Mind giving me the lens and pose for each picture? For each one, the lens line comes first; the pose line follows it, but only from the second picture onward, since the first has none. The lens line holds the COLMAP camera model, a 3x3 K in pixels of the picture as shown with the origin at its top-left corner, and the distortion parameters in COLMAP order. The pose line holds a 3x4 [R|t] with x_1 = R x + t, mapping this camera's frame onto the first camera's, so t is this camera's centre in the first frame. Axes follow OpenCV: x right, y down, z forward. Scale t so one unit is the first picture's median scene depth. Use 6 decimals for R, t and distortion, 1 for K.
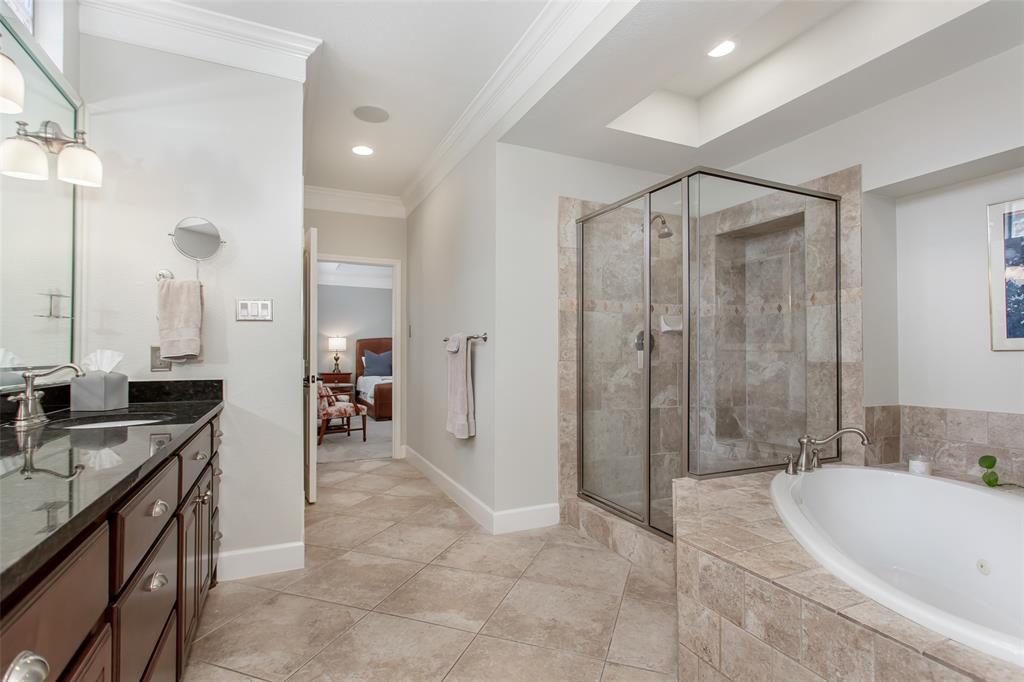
lens RADIAL K [[498.9, 0, 501.3], [0, 498.9, 347.7], [0, 0, 1]] dist [0.000851, 0.000243]
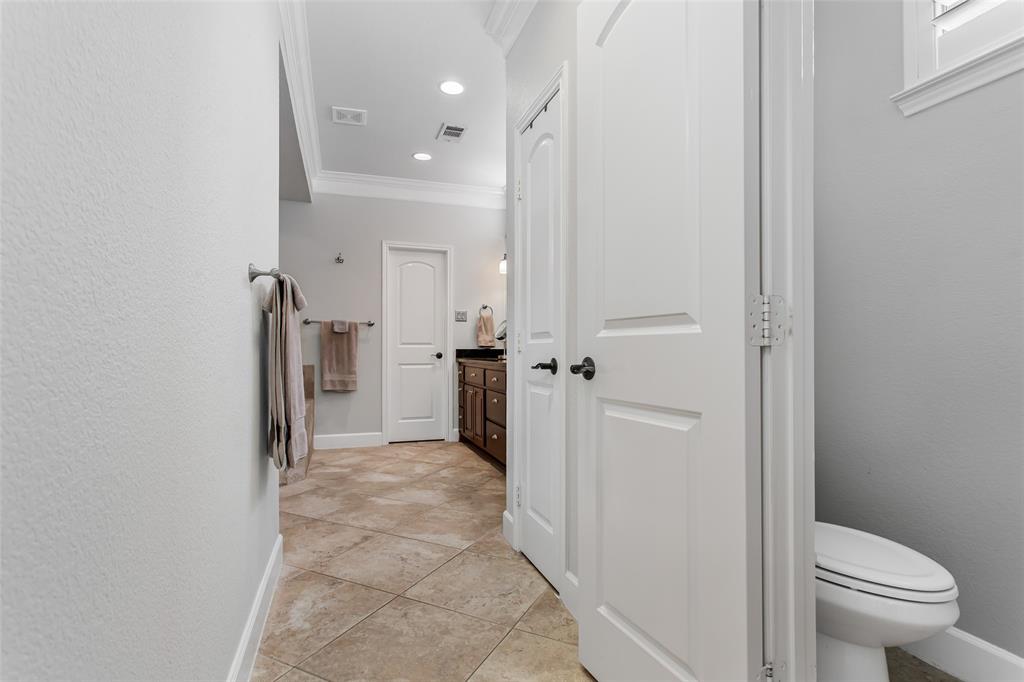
lens RADIAL K [[498.9, 0, 501.3], [0, 498.9, 347.7], [0, 0, 1]] dist [0.000851, 0.000243]
pose [[-0.994764, 0.005544, 0.102050, -0.484682], [0.004011, 0.999876, -0.015216, 0.071532], [-0.102122, -0.014727, -0.994663, 1.968291]]
